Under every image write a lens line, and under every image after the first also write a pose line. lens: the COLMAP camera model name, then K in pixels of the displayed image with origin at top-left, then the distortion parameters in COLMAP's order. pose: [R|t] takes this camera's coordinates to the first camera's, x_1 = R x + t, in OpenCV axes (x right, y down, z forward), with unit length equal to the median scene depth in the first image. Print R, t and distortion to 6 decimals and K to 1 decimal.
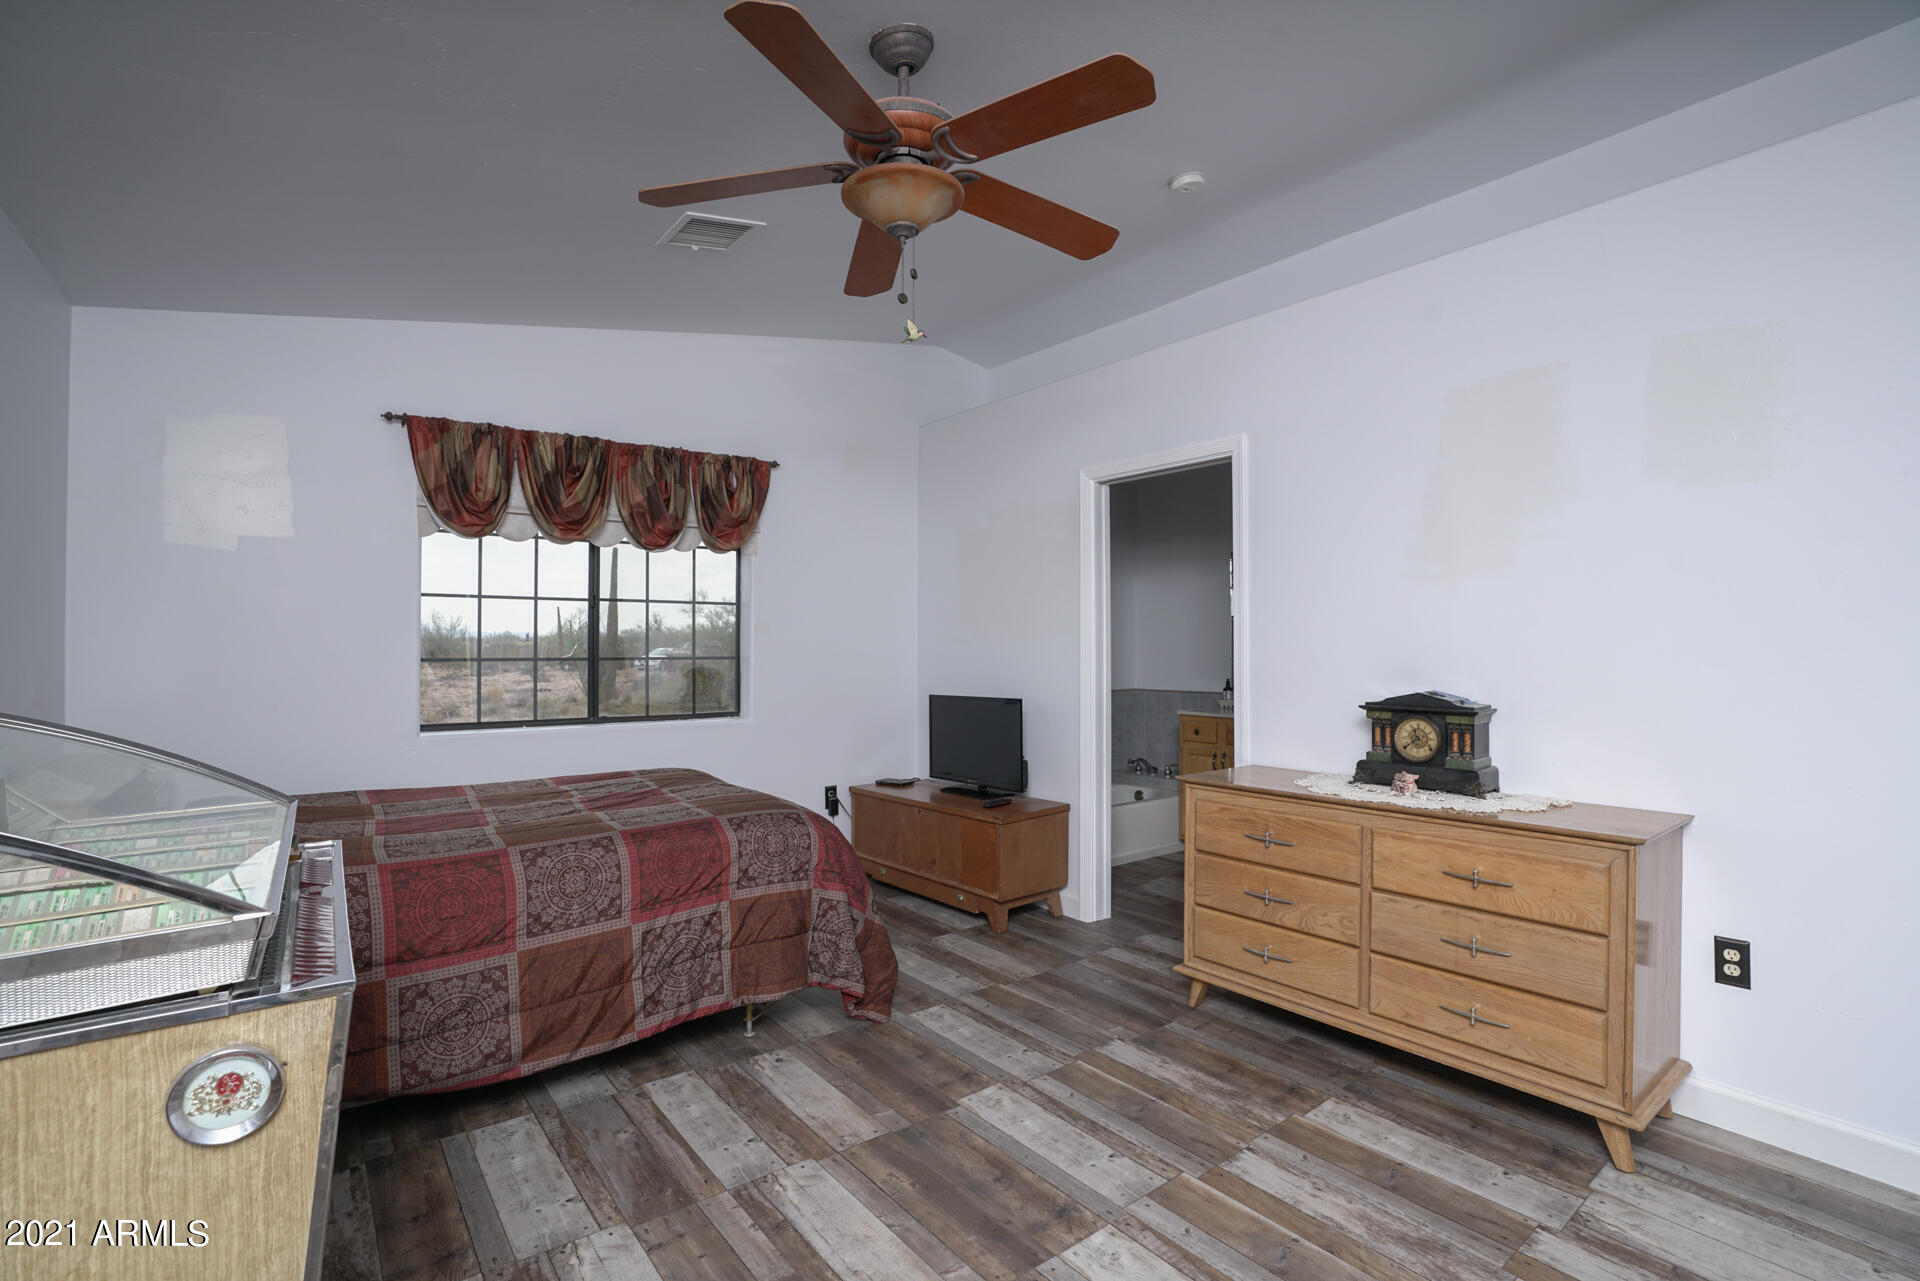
lens RADIAL K [[865.7, 0, 954.5], [0, 865.7, 637.9], [0, 0, 1]] dist [-0.055376, 0.006236]
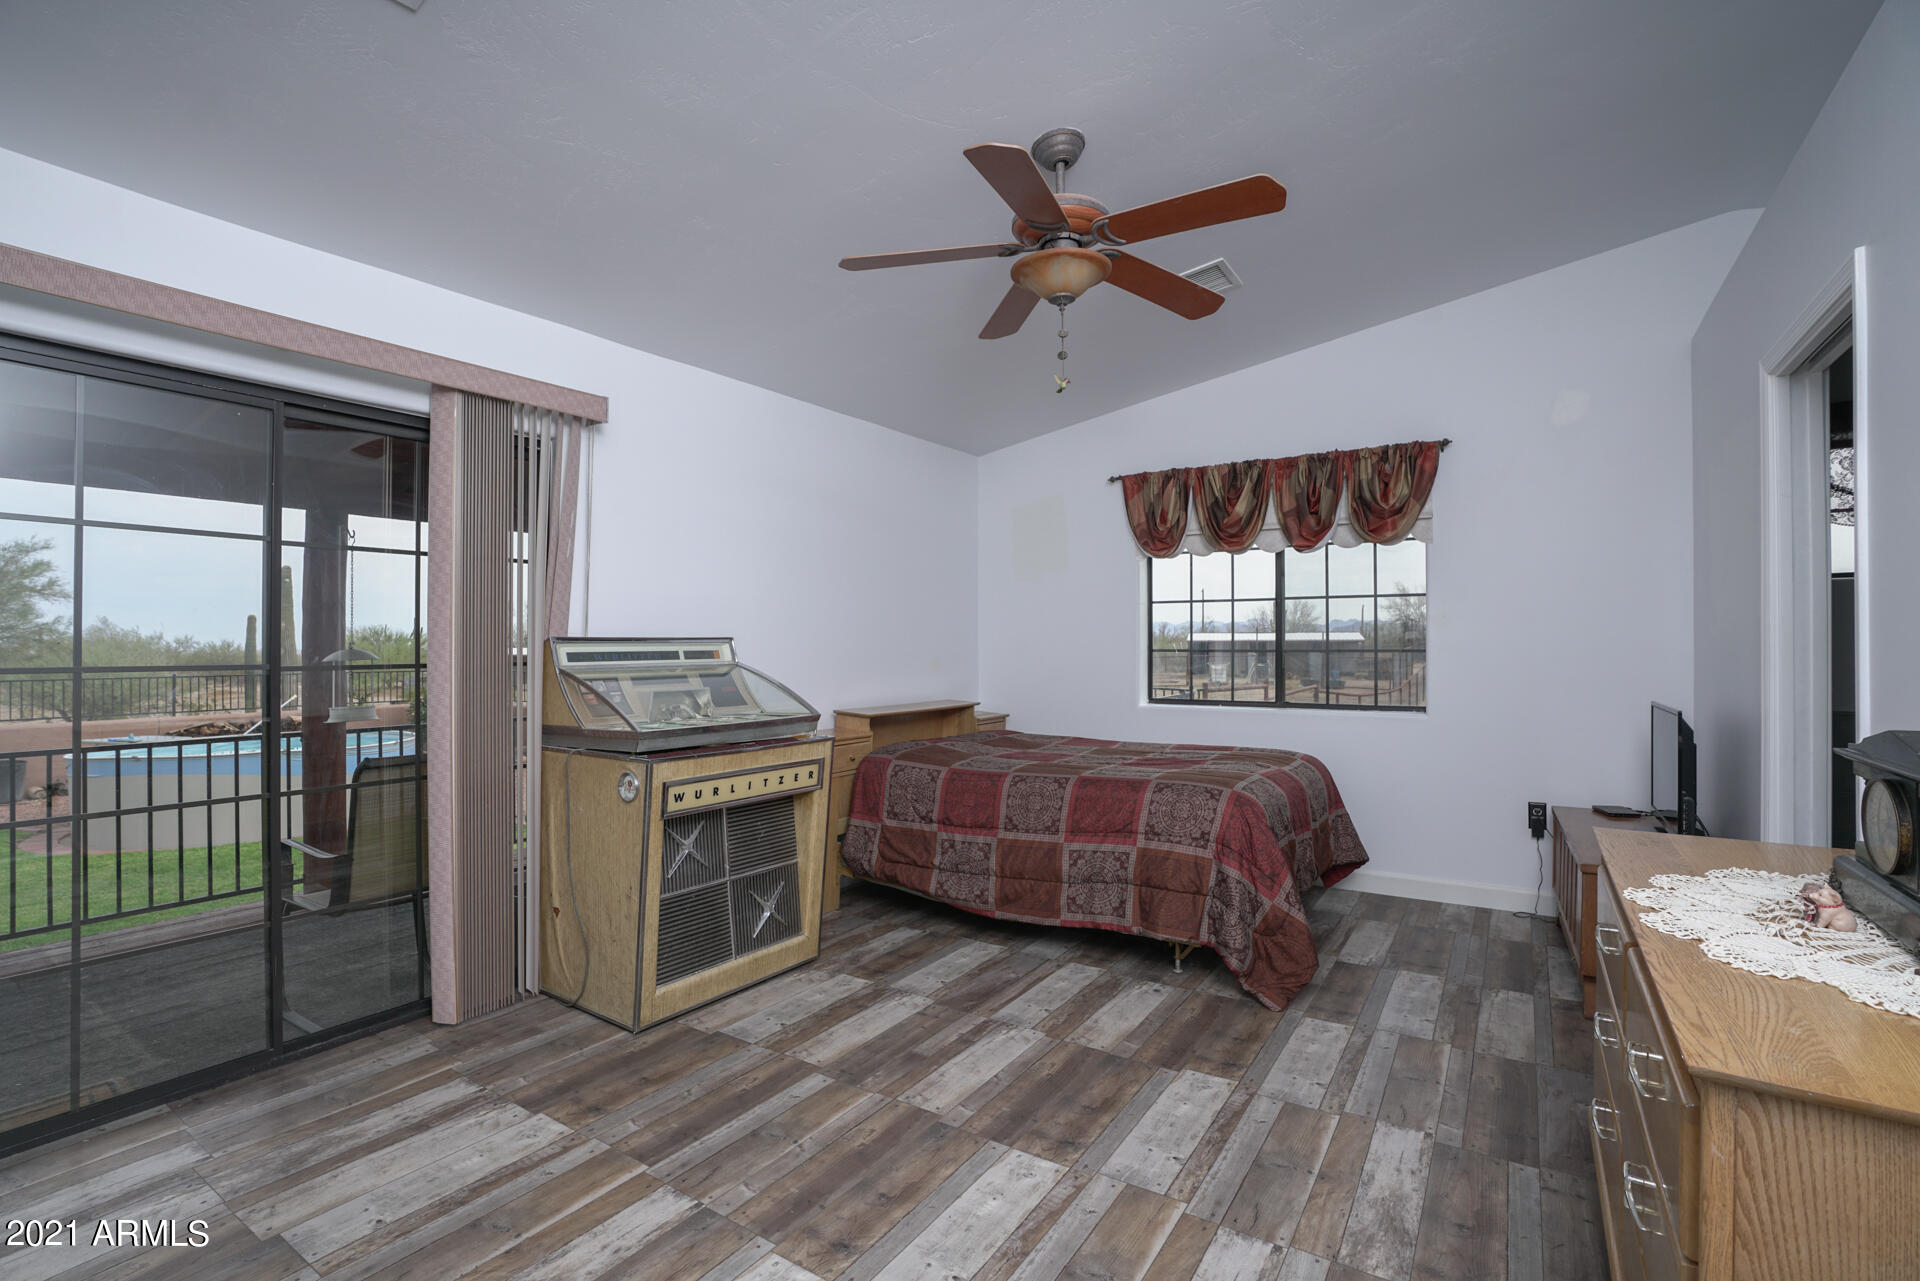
lens RADIAL K [[865.7, 0, 964.3], [0, 865.7, 642.8], [0, 0, 1]] dist [-0.055376, 0.006236]
pose [[0.335552, 0.000486, -0.942022, 0.798057], [0.014486, 0.999879, 0.005676, 0.002024], [0.941910, -0.015551, 0.335504, 0.346155]]
